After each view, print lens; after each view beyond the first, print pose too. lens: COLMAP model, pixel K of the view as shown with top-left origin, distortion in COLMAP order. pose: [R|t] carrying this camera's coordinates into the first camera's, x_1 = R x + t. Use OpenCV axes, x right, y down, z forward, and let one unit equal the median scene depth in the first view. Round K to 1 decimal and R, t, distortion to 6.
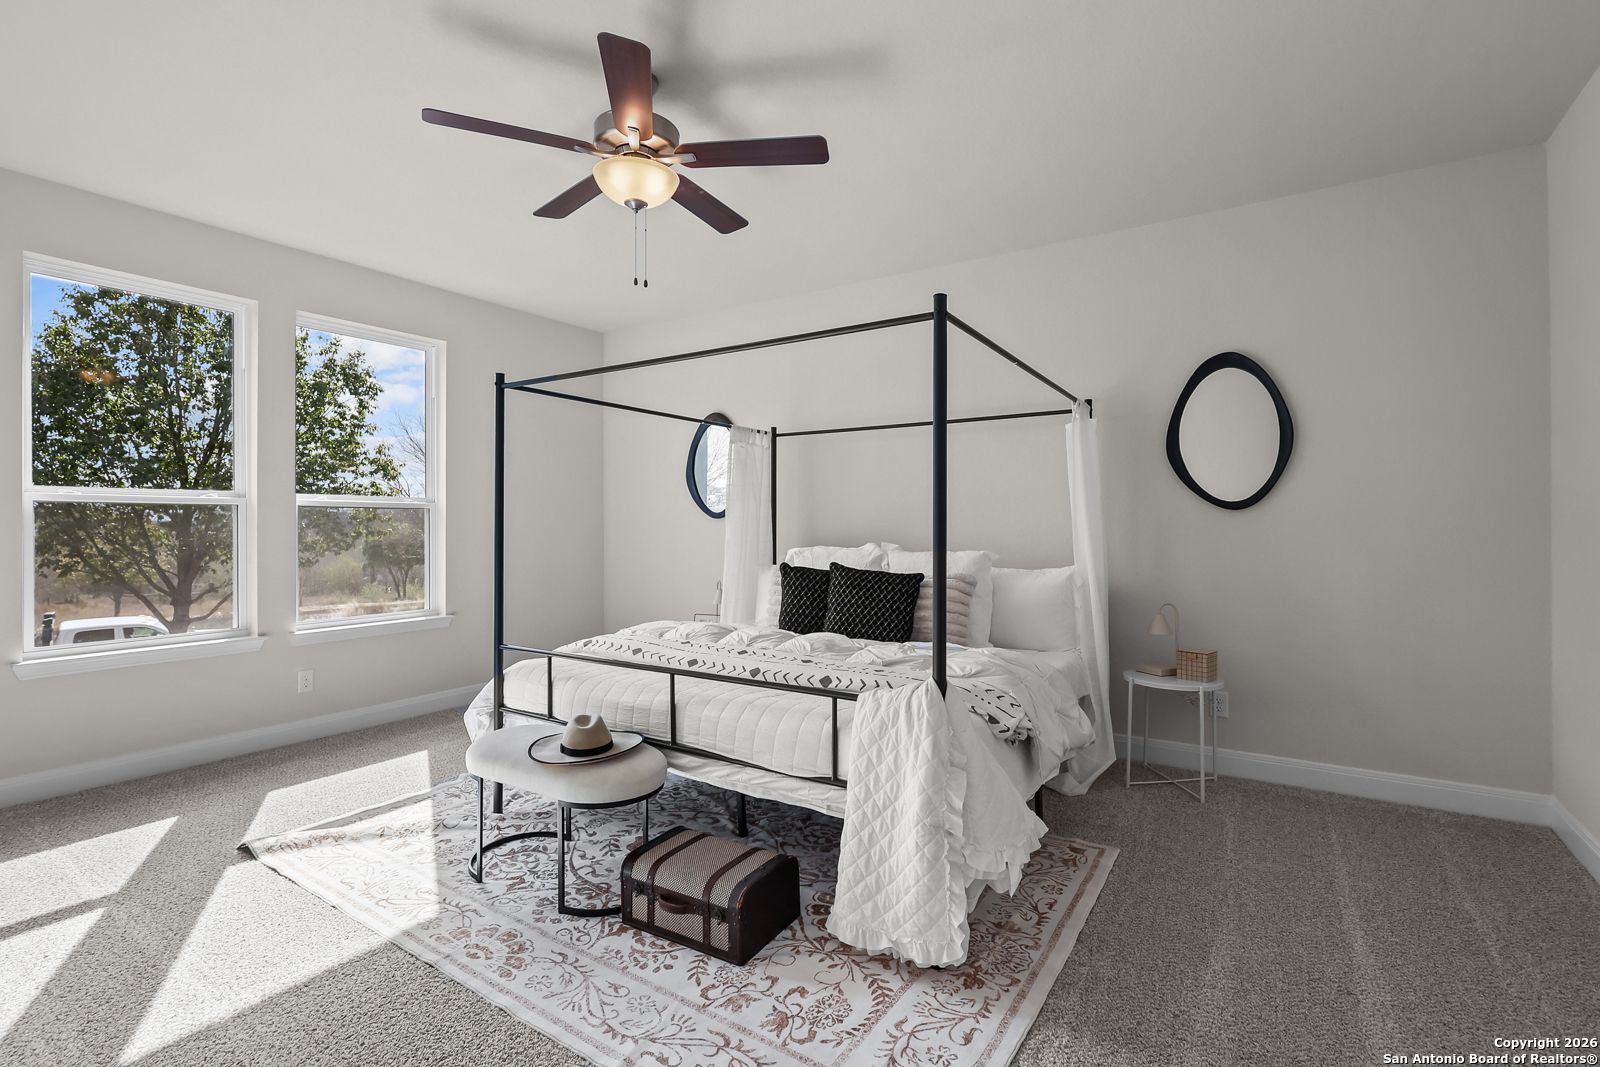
lens RADIAL K [[735.0, 0, 802.4], [0, 735.0, 519.5], [0, 0, 1]] dist [-0.004950, -0.000254]
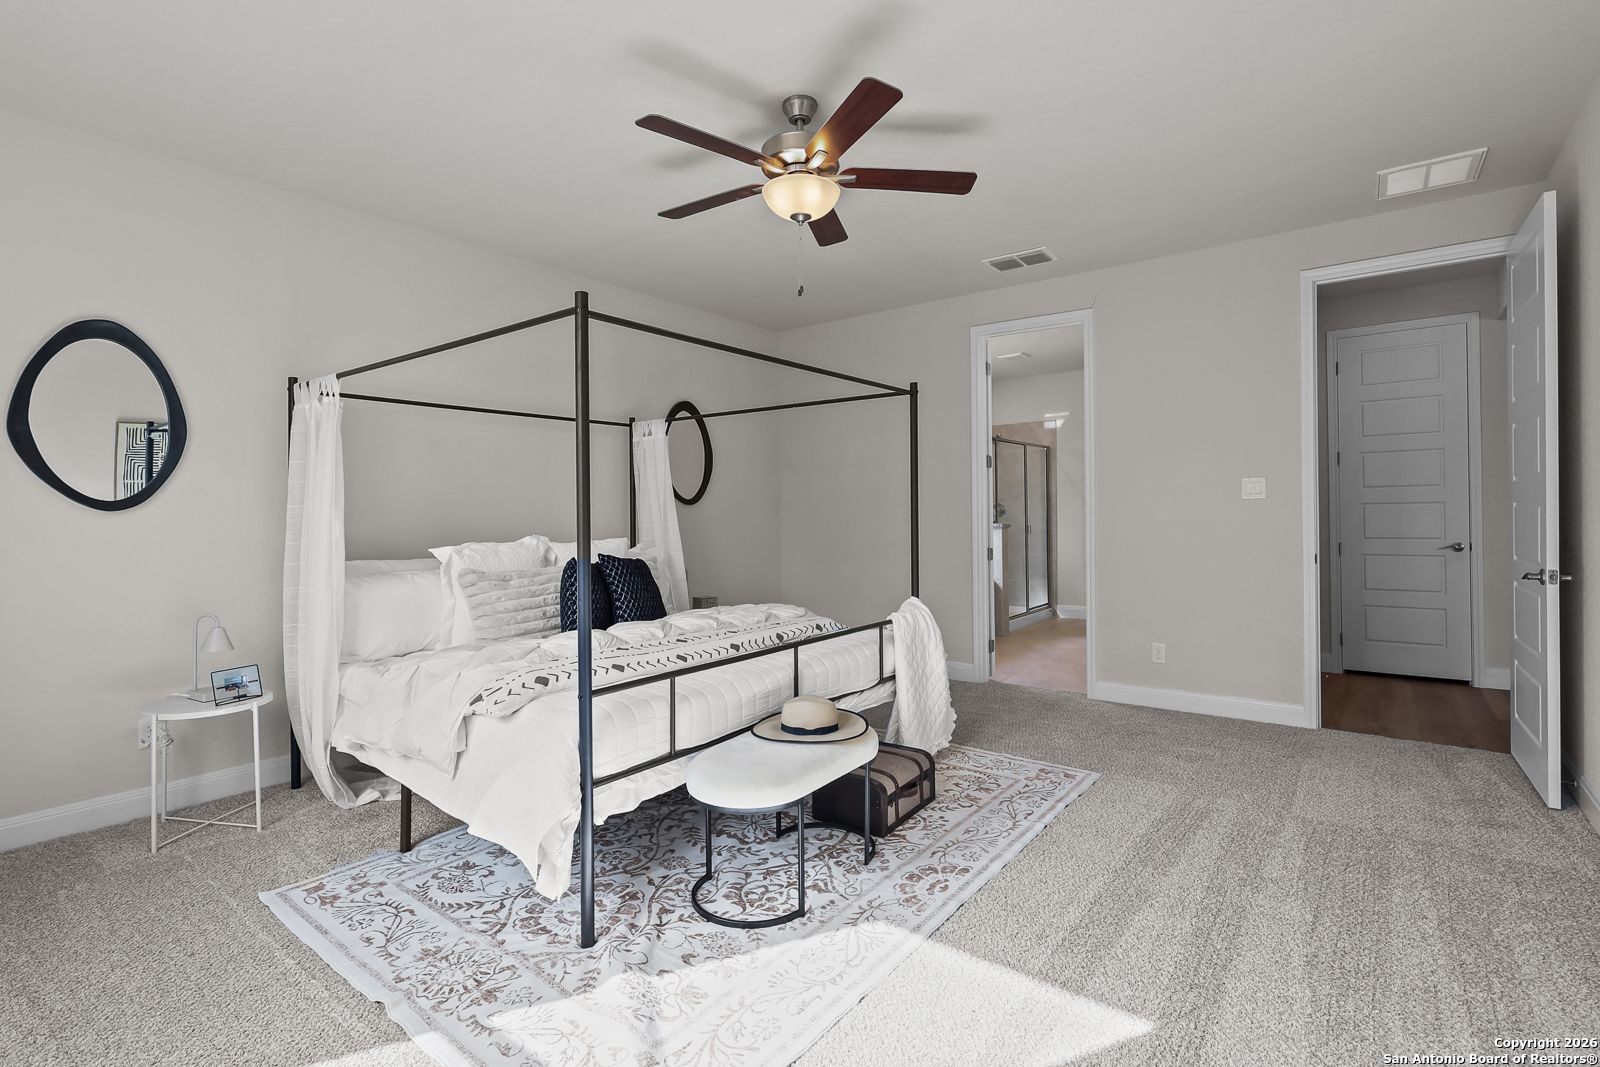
lens RADIAL K [[735.0, 0, 799.0], [0, 735.0, 507.6], [0, 0, 1]] dist [-0.004950, -0.000254]
pose [[0.087835, 0.005690, 0.996119, -1.465874], [0.003270, 0.999977, -0.006000, 0.005330], [-0.996130, 0.003784, 0.087815, 1.018873]]
